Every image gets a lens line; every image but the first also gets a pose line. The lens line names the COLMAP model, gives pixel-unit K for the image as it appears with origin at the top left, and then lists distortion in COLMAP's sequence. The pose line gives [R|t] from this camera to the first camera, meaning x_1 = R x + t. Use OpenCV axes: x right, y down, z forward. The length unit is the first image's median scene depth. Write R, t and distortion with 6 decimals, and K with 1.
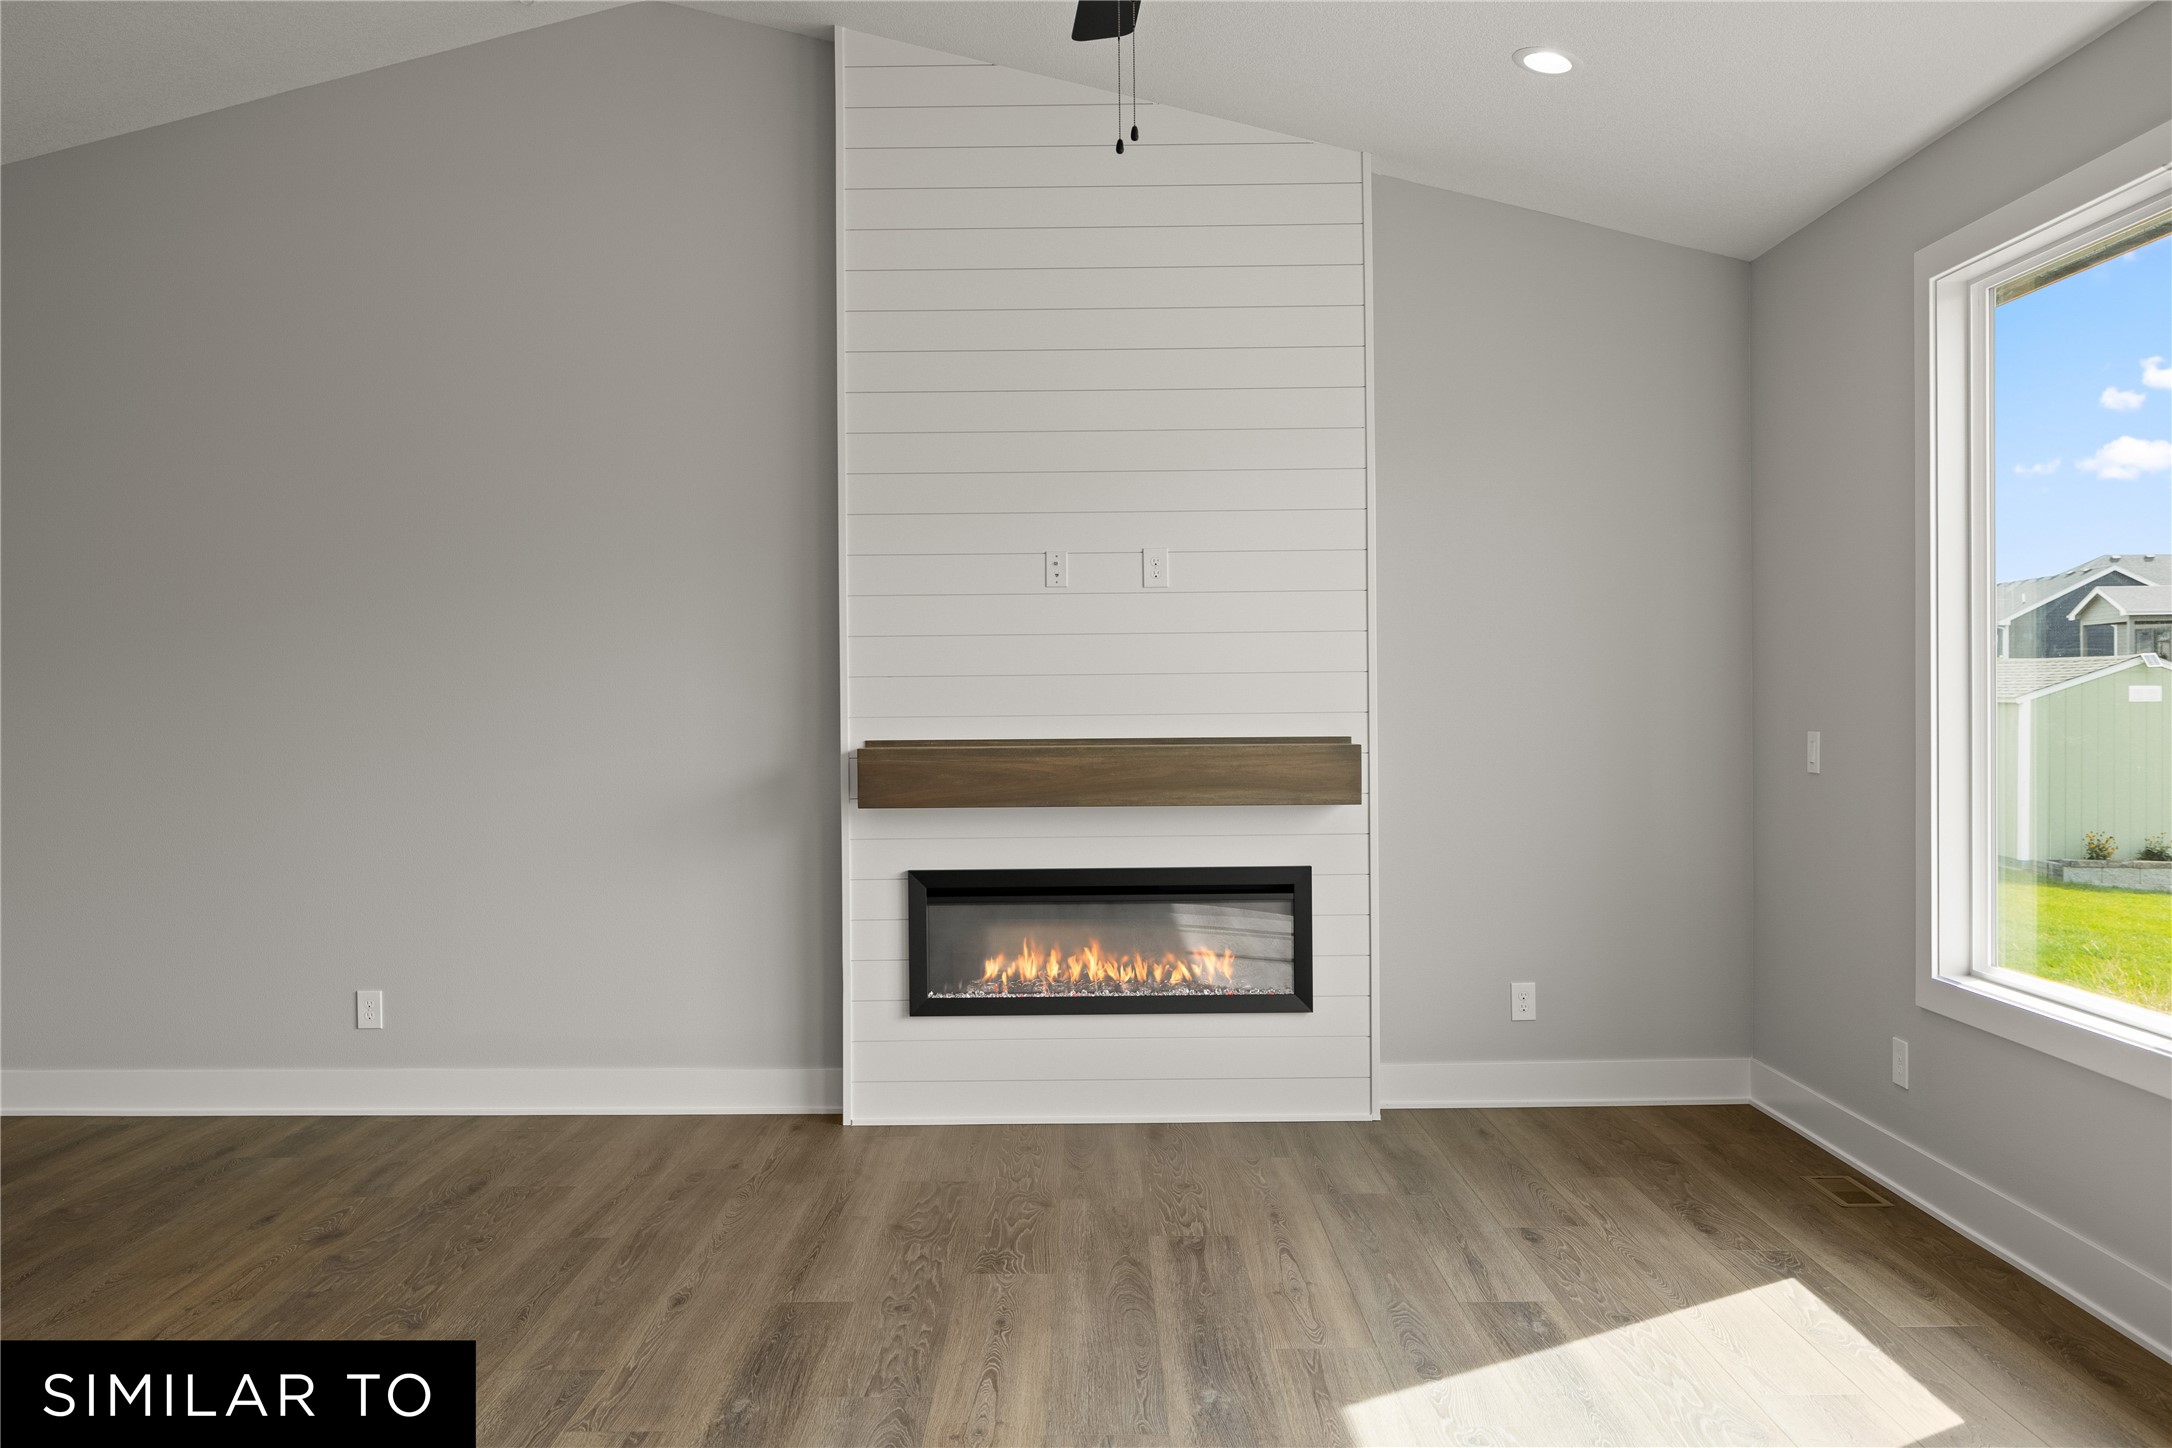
lens RADIAL K [[1742.4, 0, 1078.0], [0, 1742.4, 714.5], [0, 0, 1]] dist [0.000473, 0.001851]
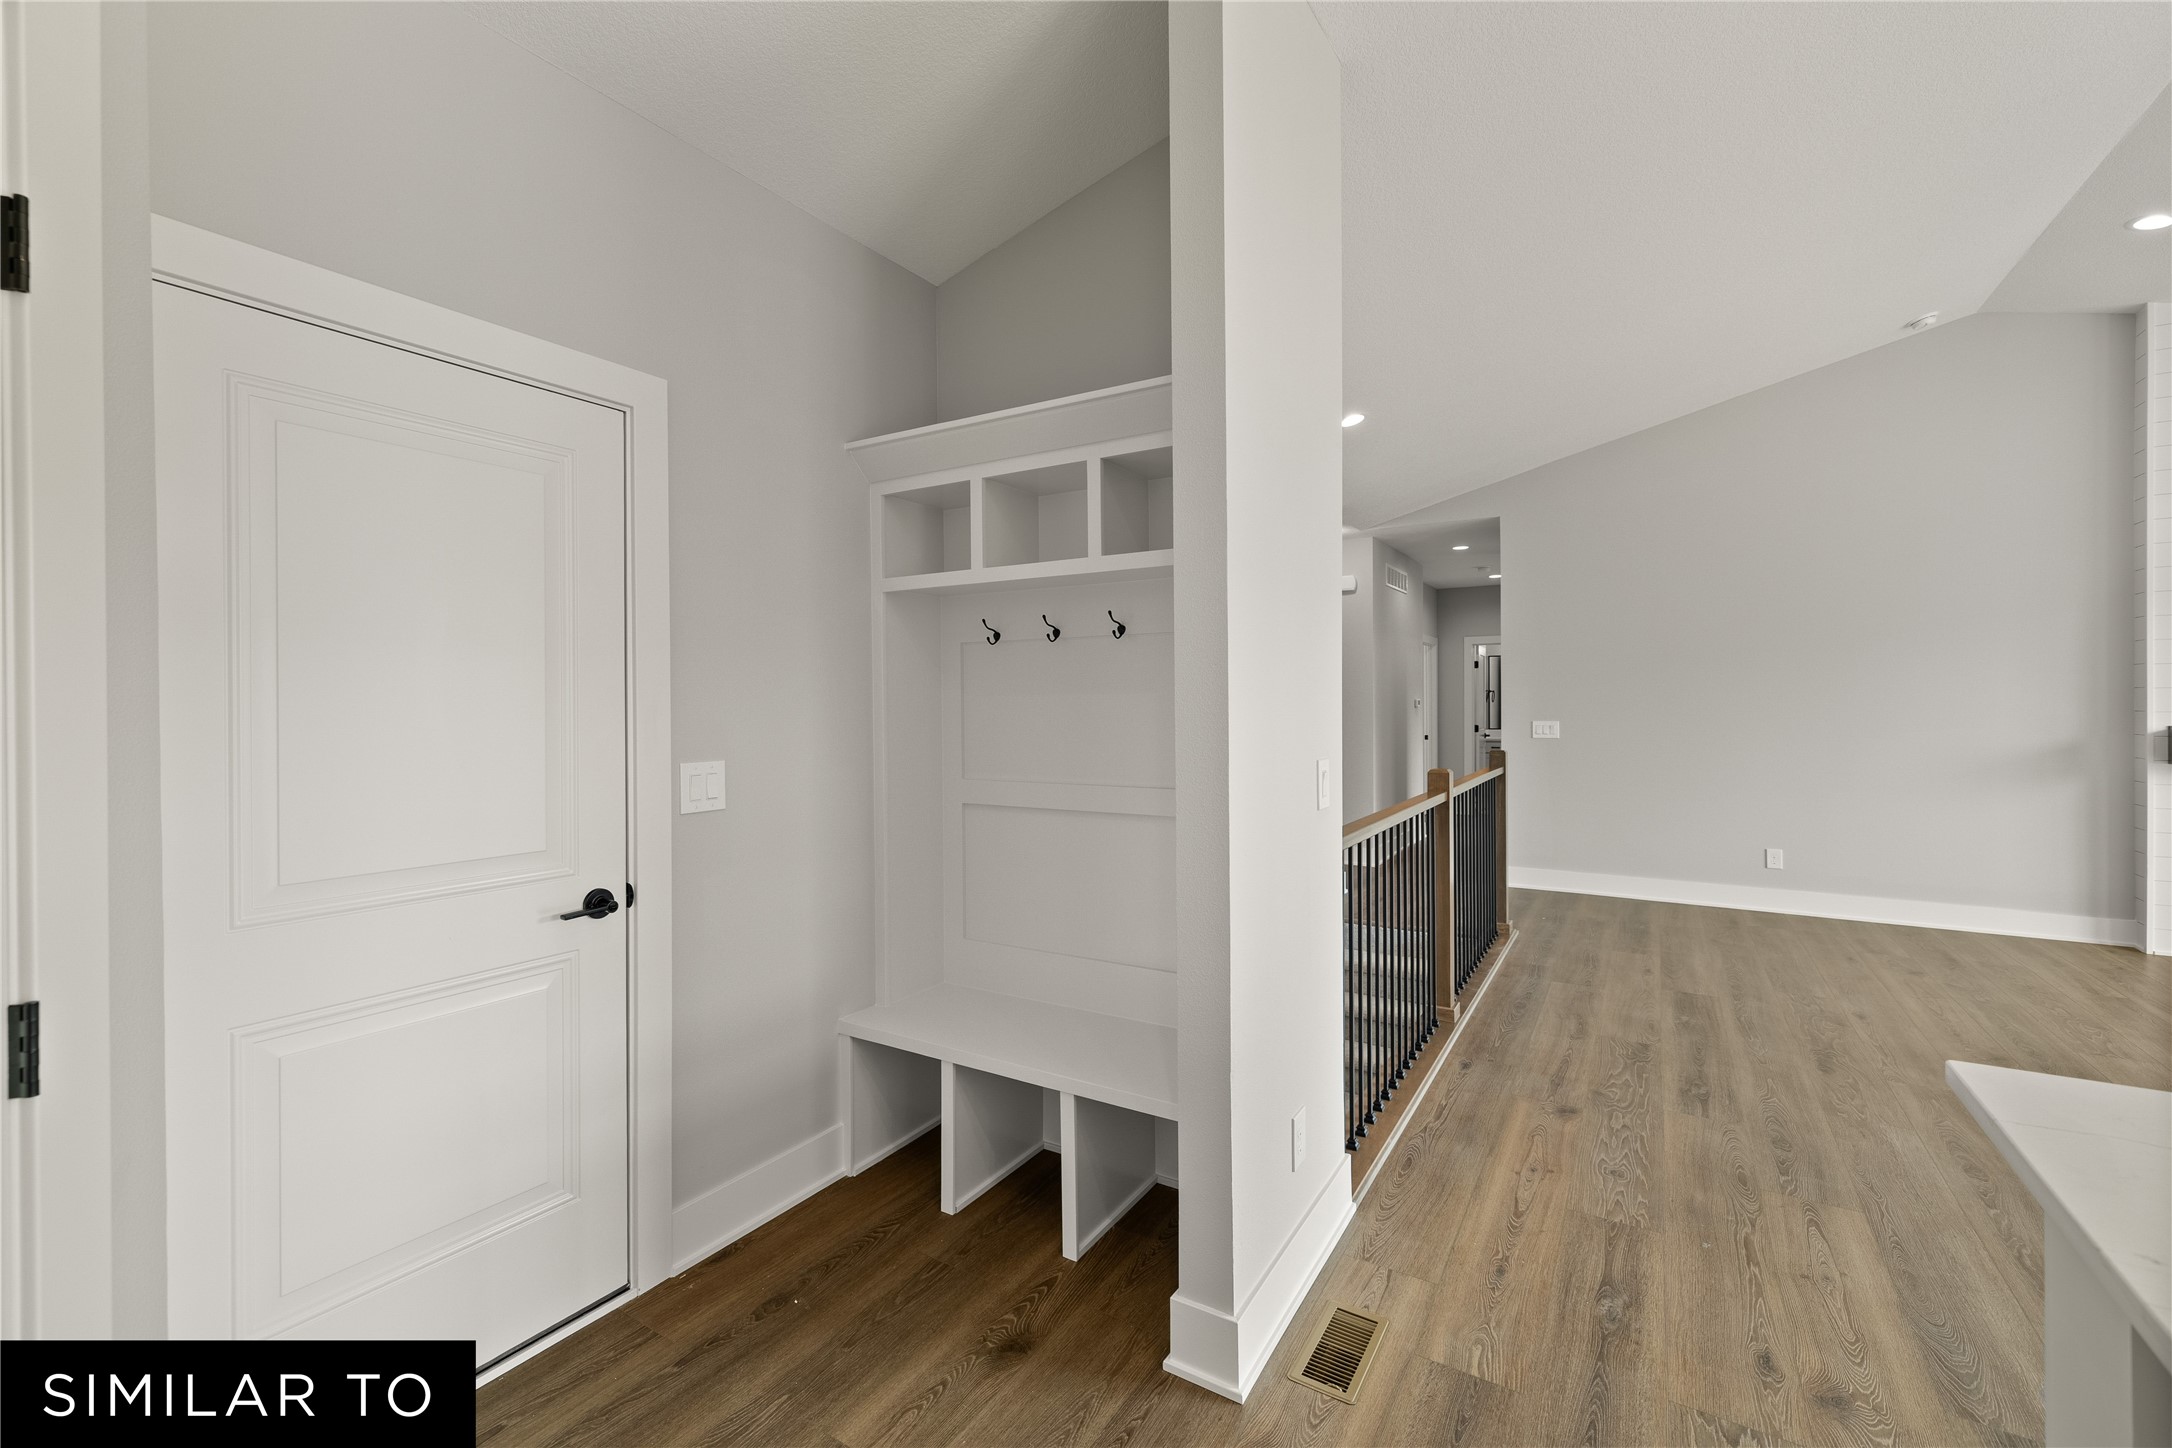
lens RADIAL K [[912.4, 0, 1078.1], [0, 912.4, 708.3], [0, 0, 1]] dist [0.001289, -0.000075]
pose [[0.849735, 0.006716, -0.527168, -0.550471], [-0.008780, 0.999960, -0.001412, 0.008504], [0.527137, 0.005829, 0.849760, -0.299730]]
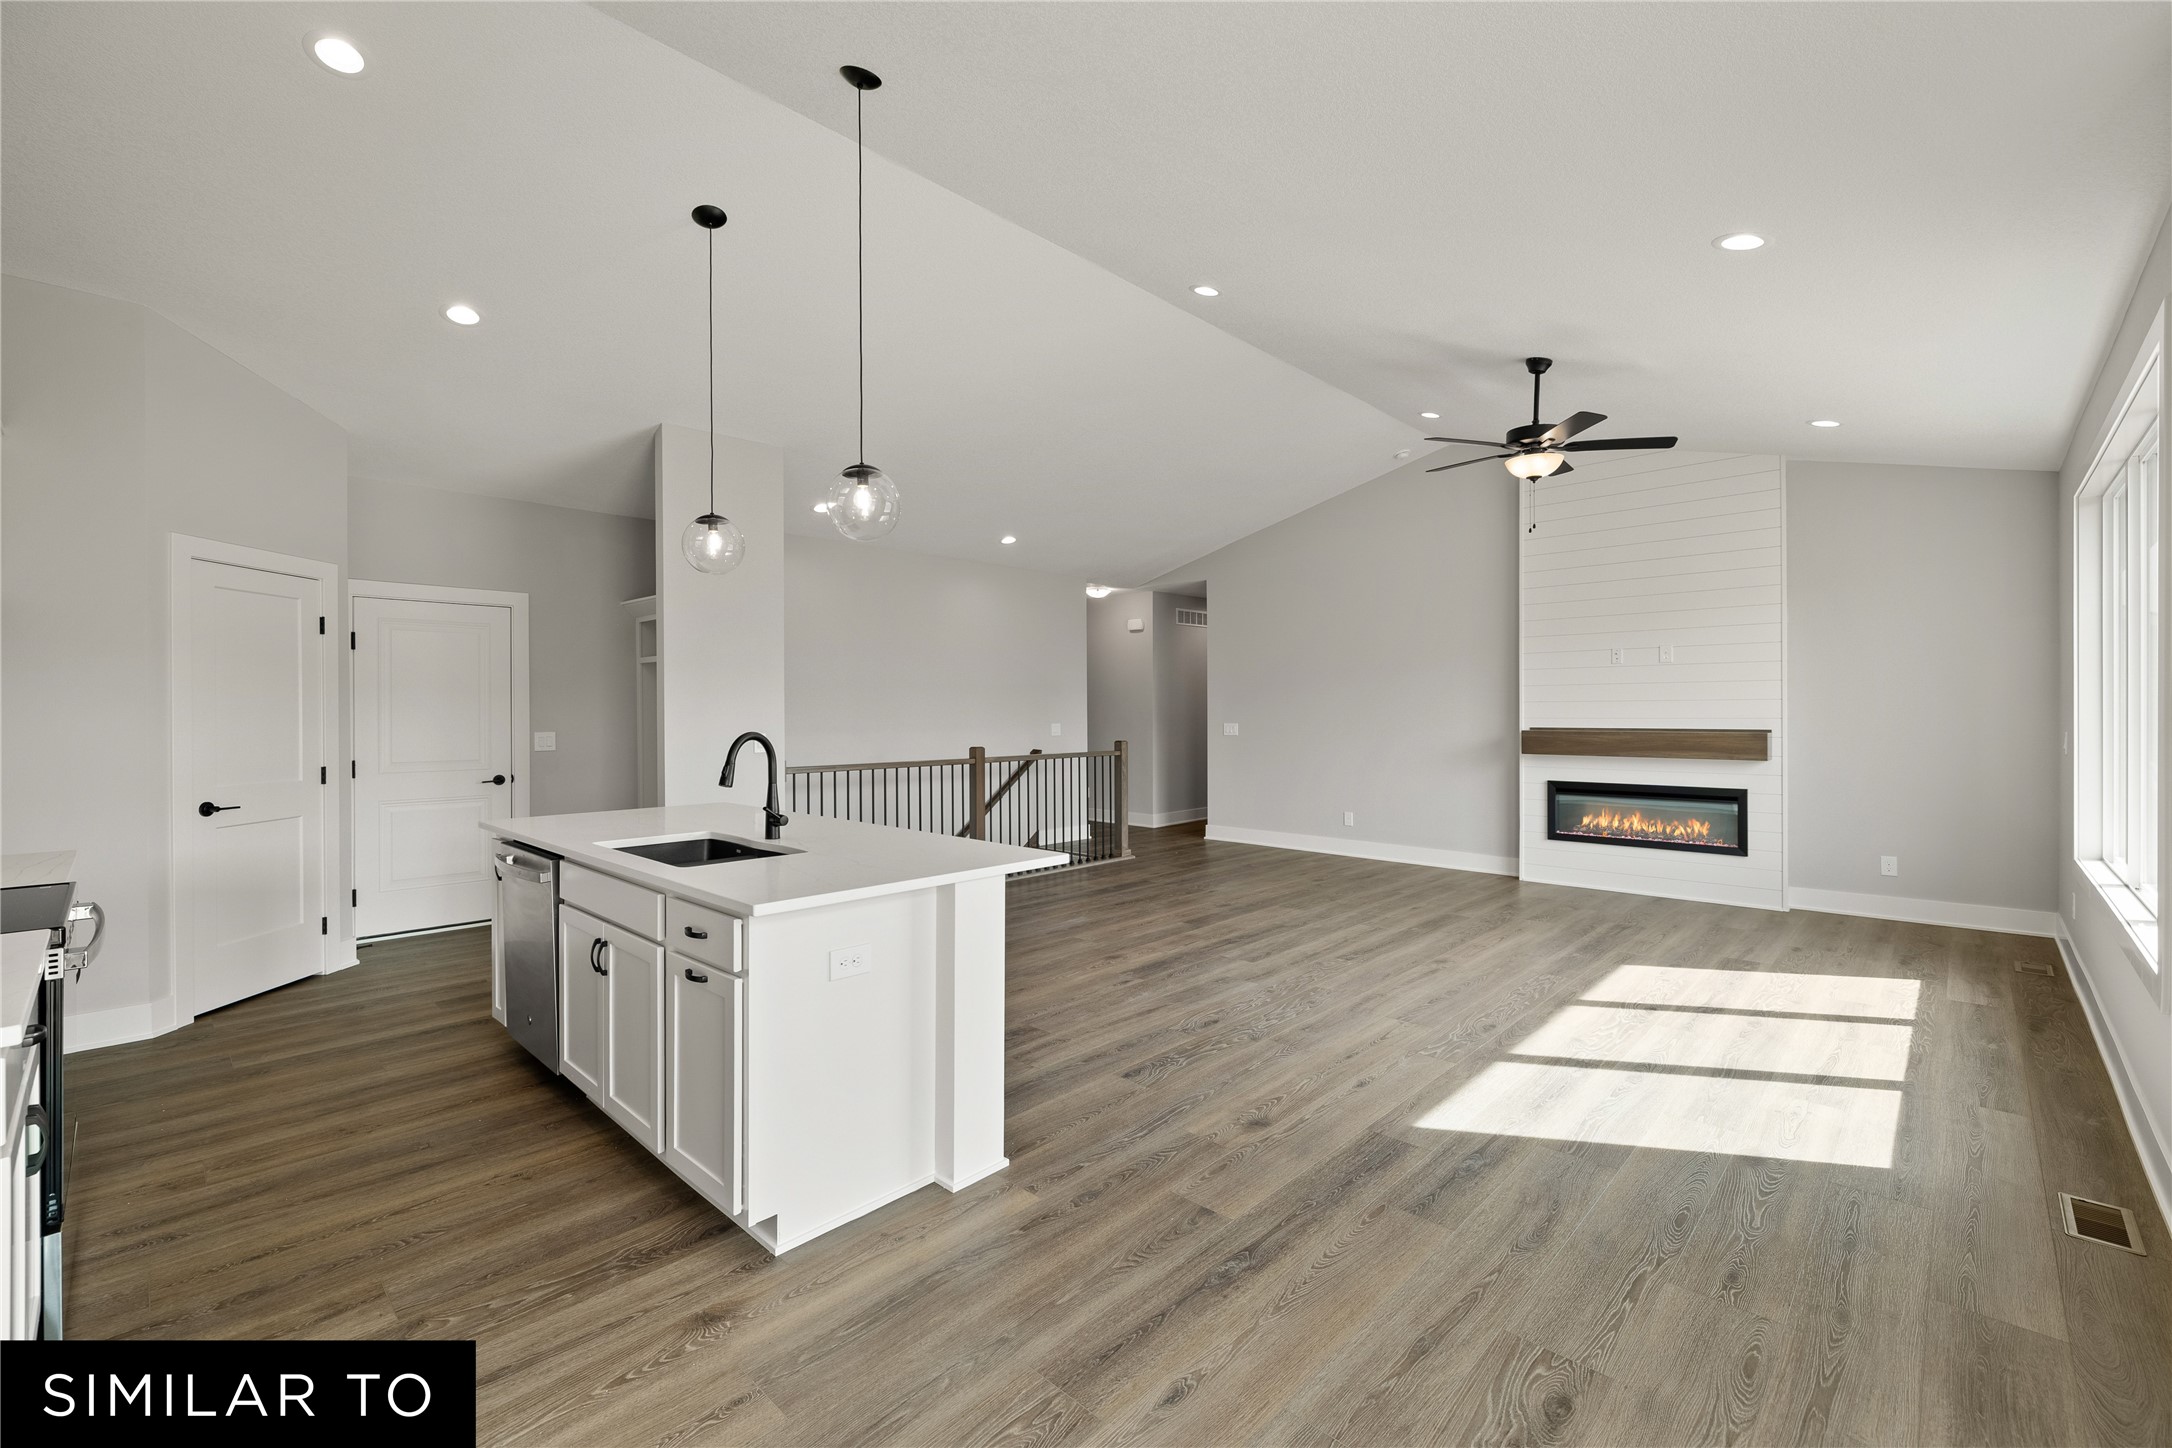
lens RADIAL K [[912.4, 0, 1078.1], [0, 912.4, 708.3], [0, 0, 1]] dist [0.001289, -0.000075]
pose [[0.724336, 0.004161, -0.689435, 0.312003], [-0.011963, 0.999907, -0.006534, 0.004179], [0.689344, 0.012981, 0.724318, -0.394170]]
